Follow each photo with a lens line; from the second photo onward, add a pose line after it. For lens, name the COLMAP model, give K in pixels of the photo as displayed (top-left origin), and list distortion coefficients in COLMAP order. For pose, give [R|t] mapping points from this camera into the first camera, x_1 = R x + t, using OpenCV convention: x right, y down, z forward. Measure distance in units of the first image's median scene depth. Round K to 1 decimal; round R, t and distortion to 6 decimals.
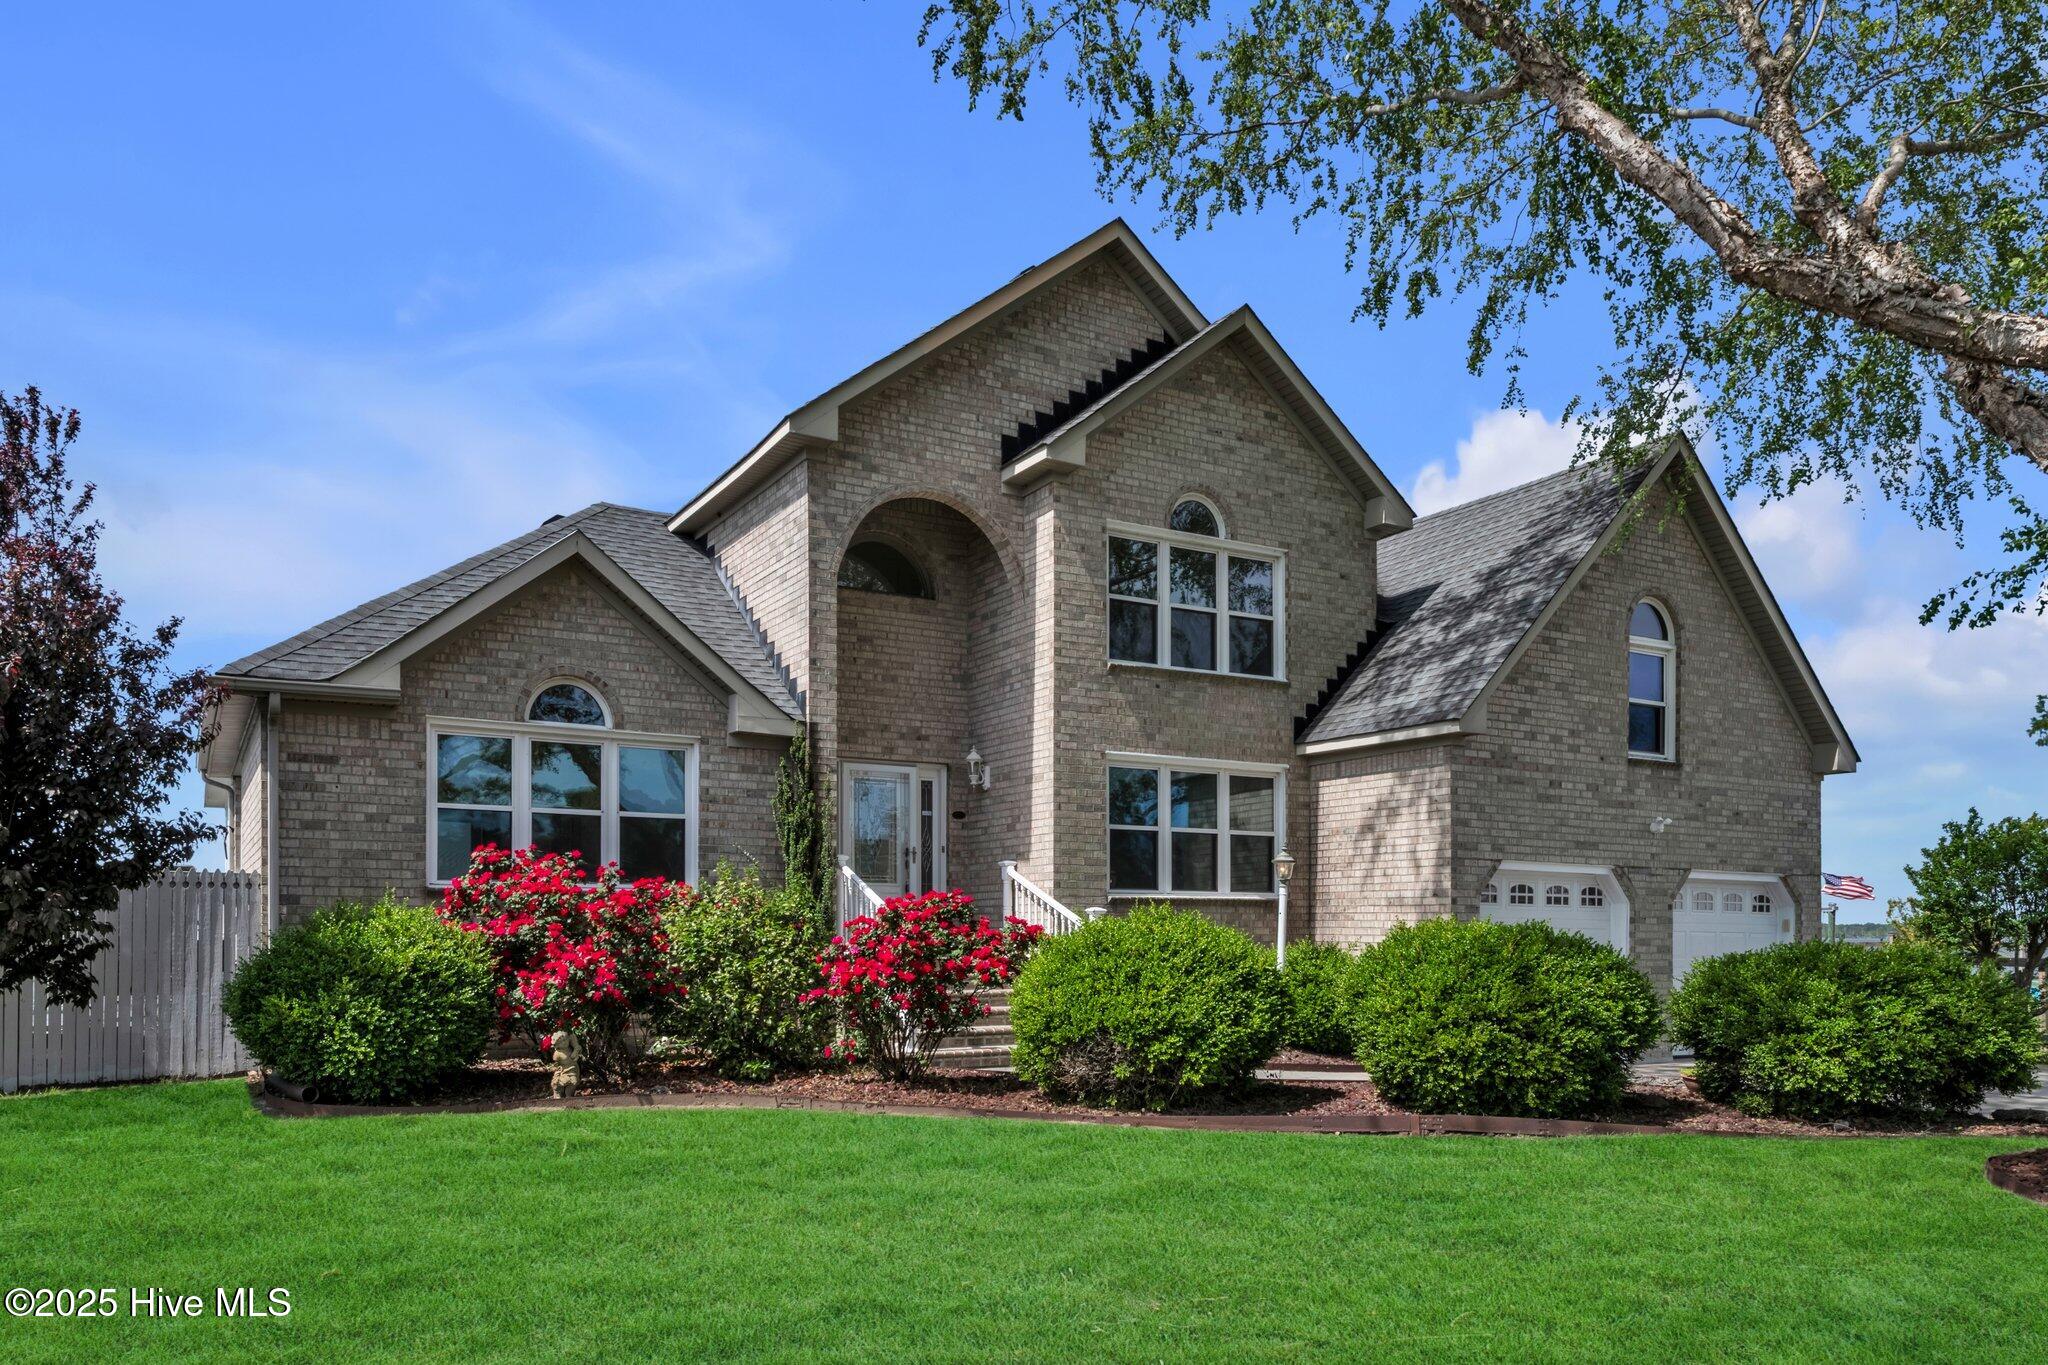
lens RADIAL K [[1459.6, 0, 1023.4], [0, 1459.6, 646.3], [0, 0, 1]] dist [-0.003988, -0.002570]
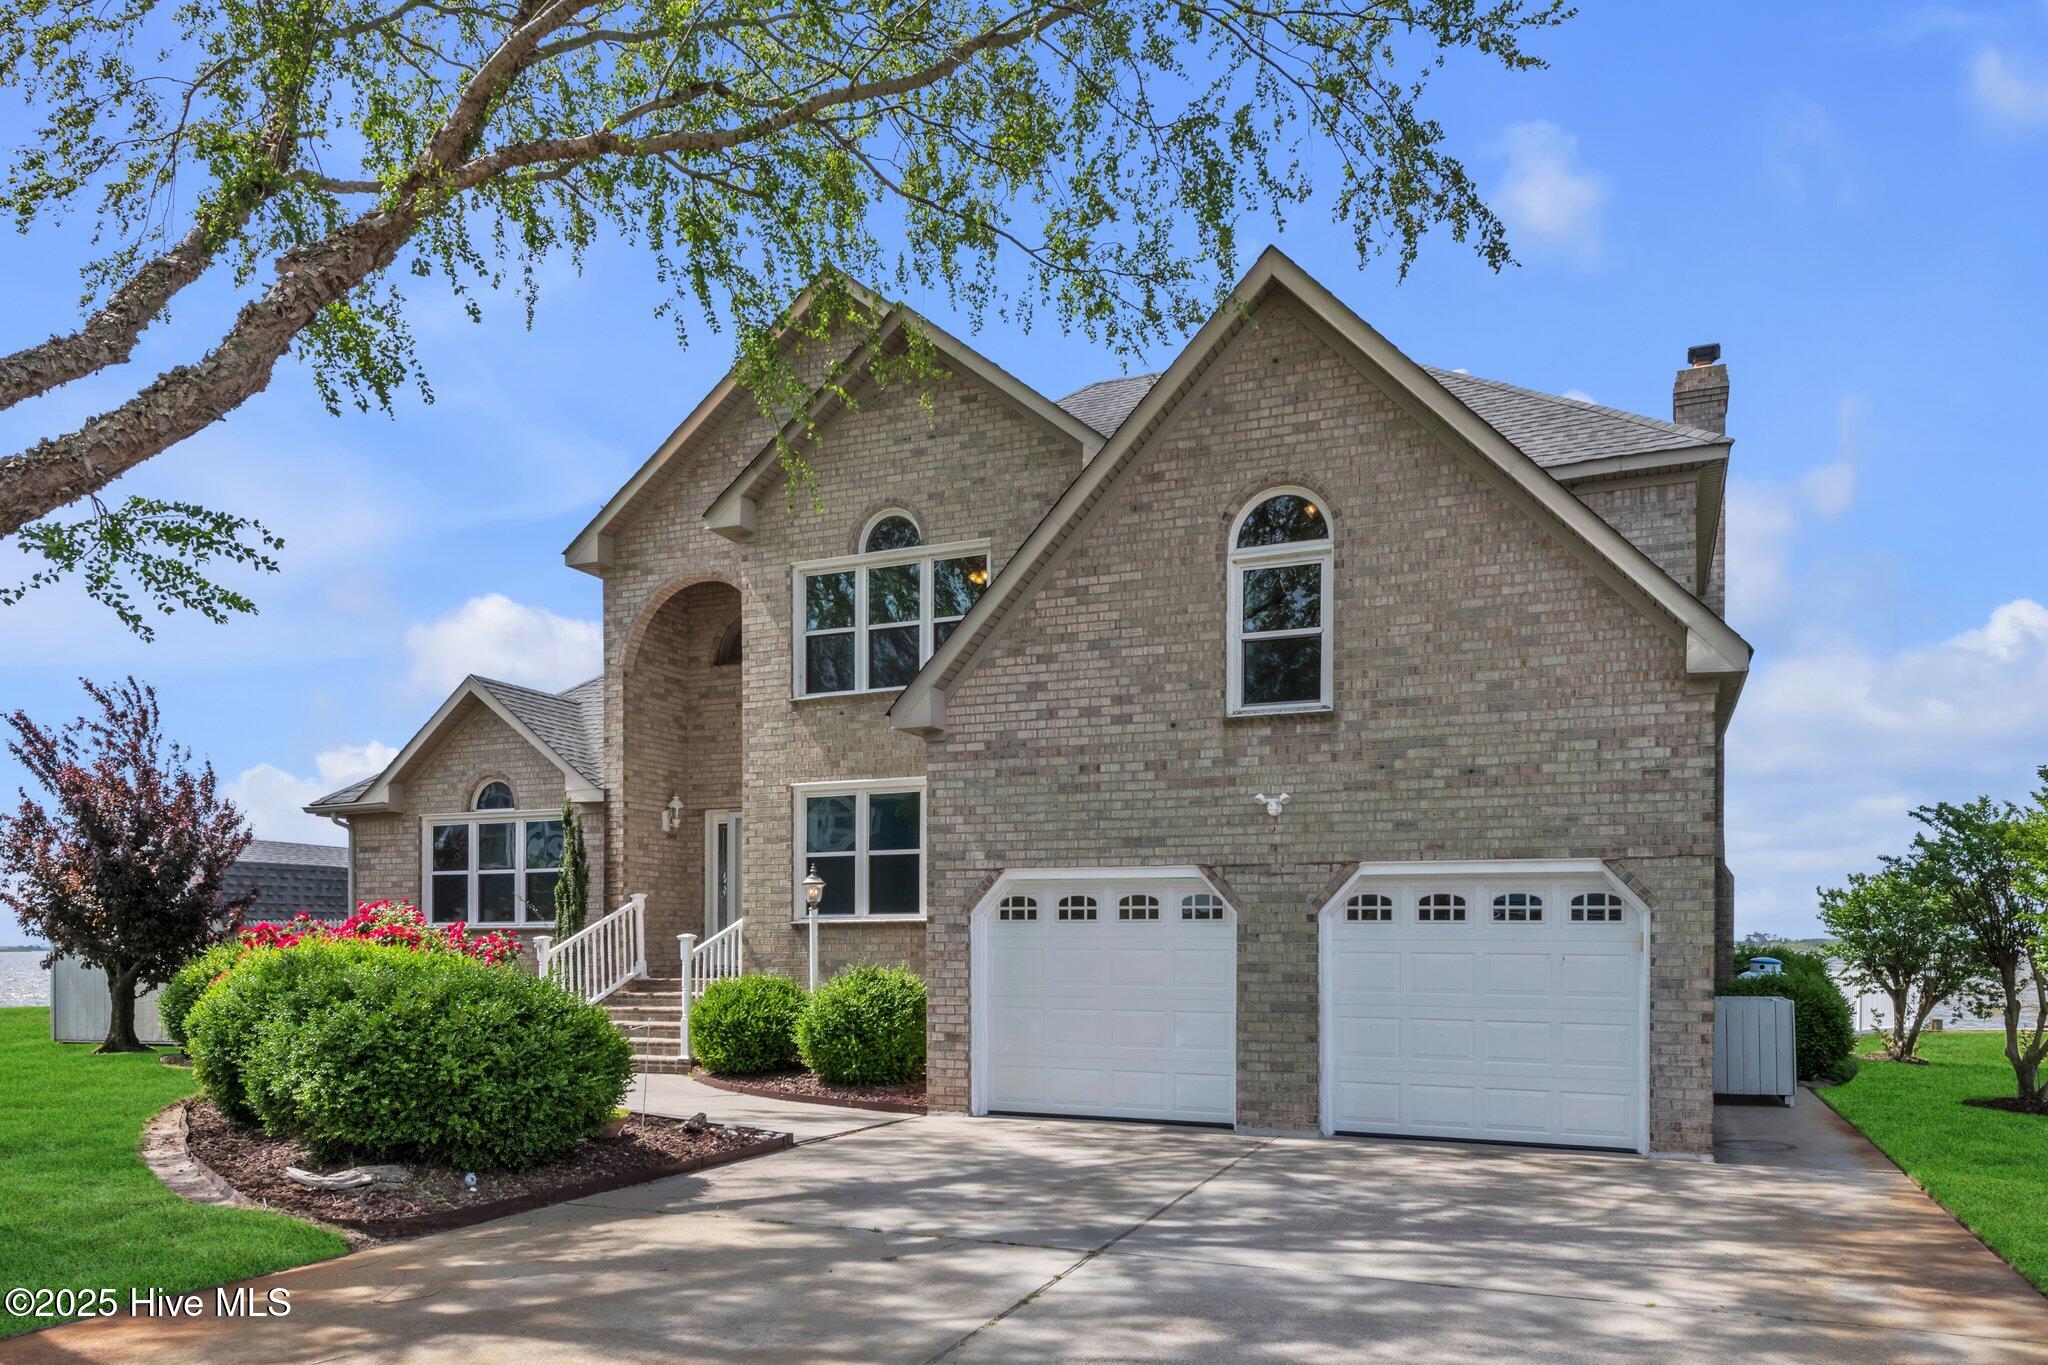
lens RADIAL K [[1460.9, 0, 1062.3], [0, 1460.9, 684.9], [0, 0, 1]] dist [0.005160, 0.000290]
pose [[0.586205, -0.148402, -0.796455, 1.003169], [0.161157, 0.984794, -0.064880, 0.099534], [0.793972, -0.090322, 0.601207, 0.516781]]
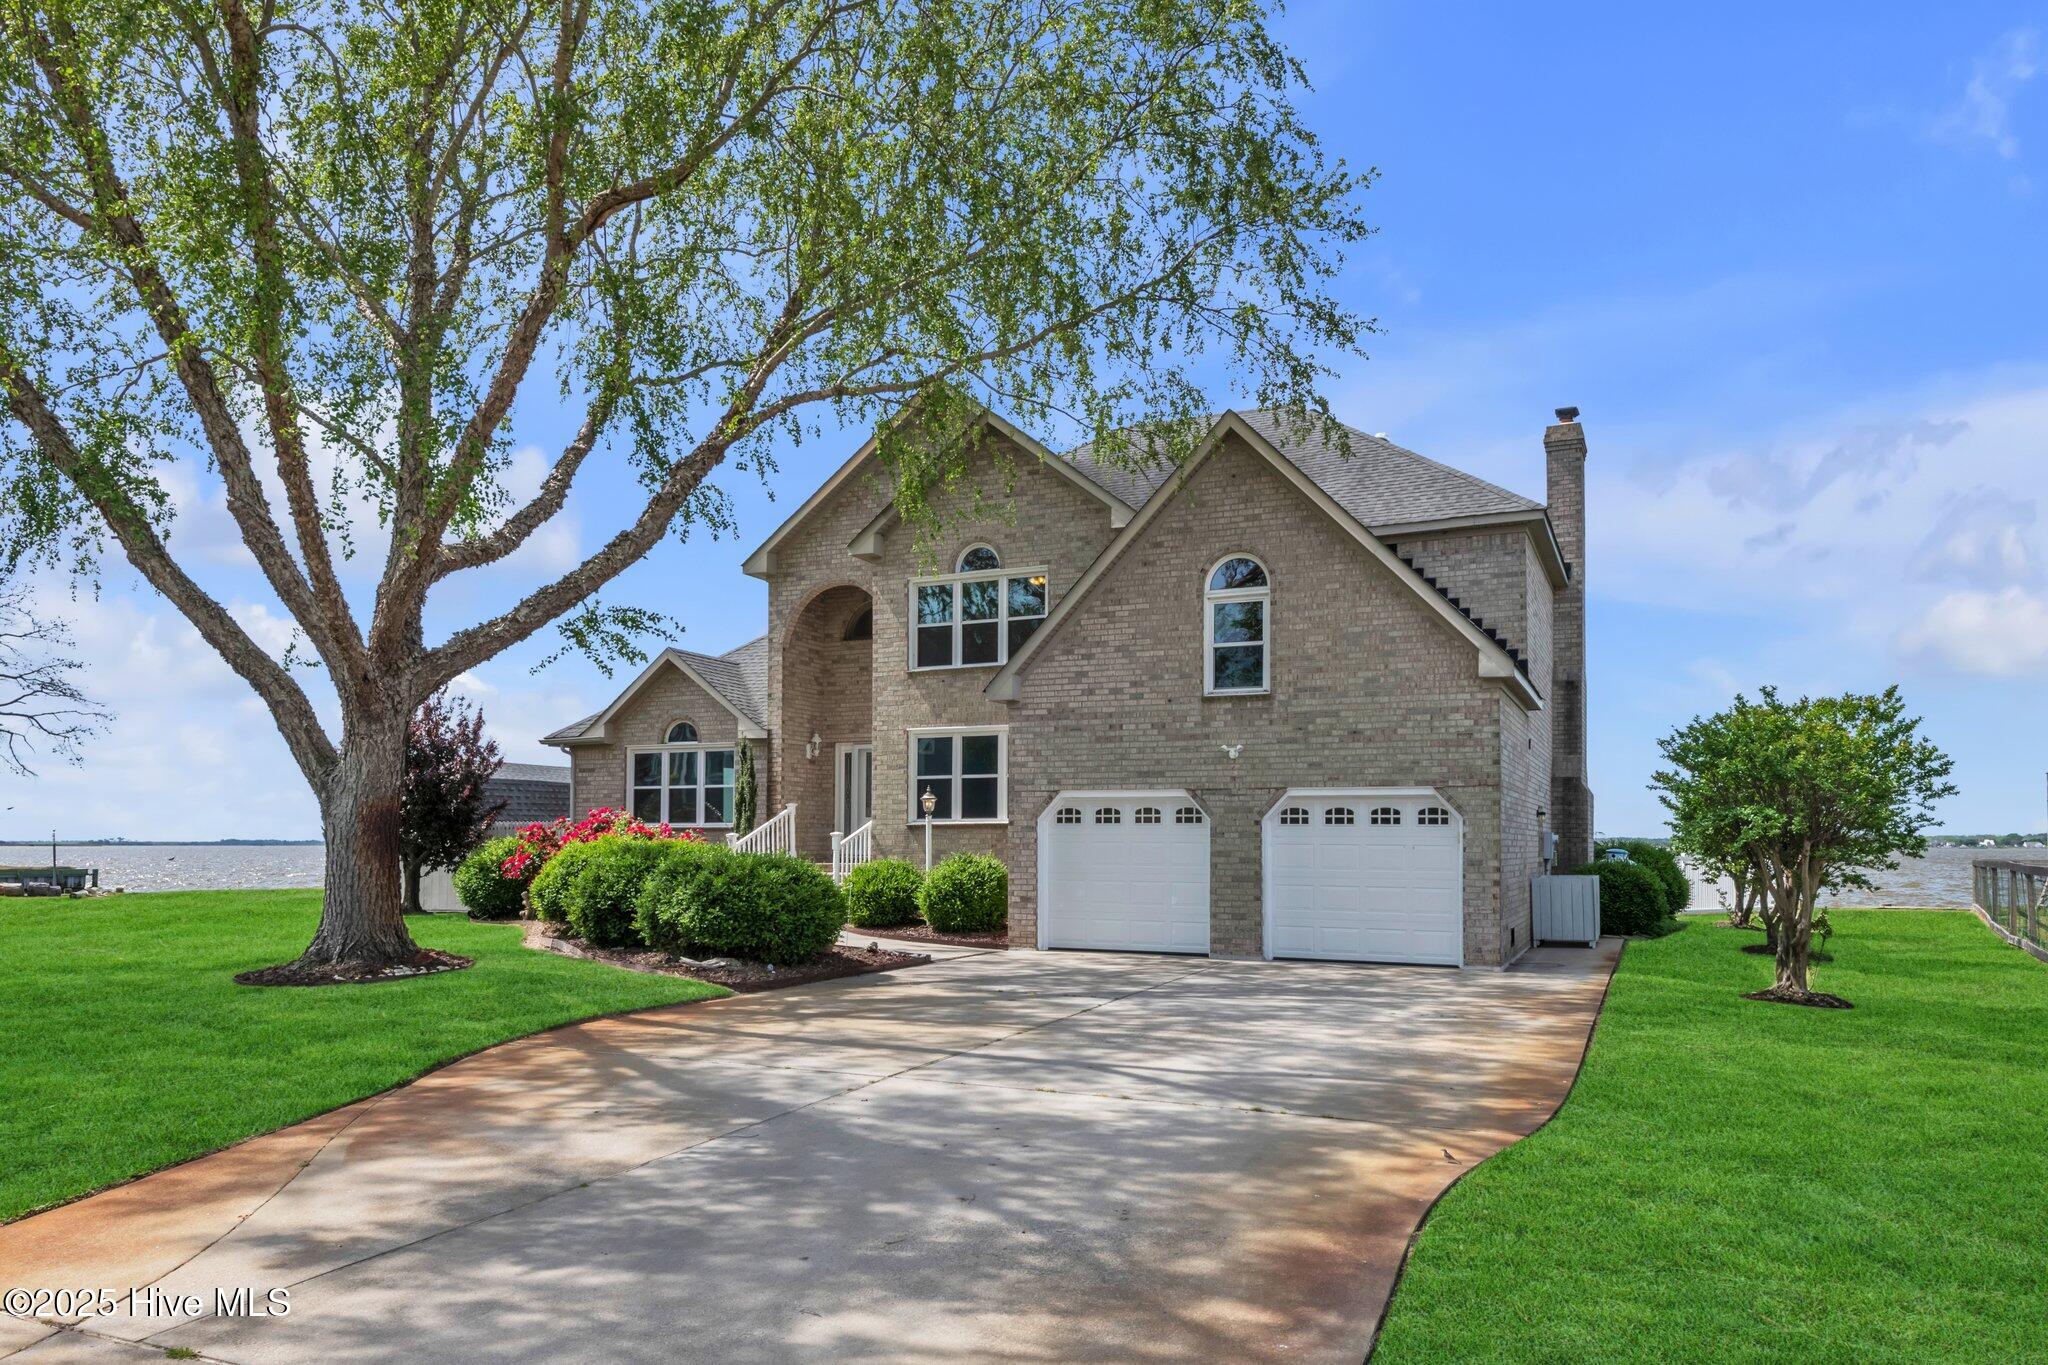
lens RADIAL K [[1461.1, 0, 1023.6], [0, 1461.1, 772.4], [0, 0, 1]] dist [0.000431, -0.000074]
pose [[0.549859, -0.045339, -0.834026, 1.360710], [0.165274, 0.984689, 0.055433, 0.050647], [0.818742, -0.168323, 0.548934, 0.251805]]
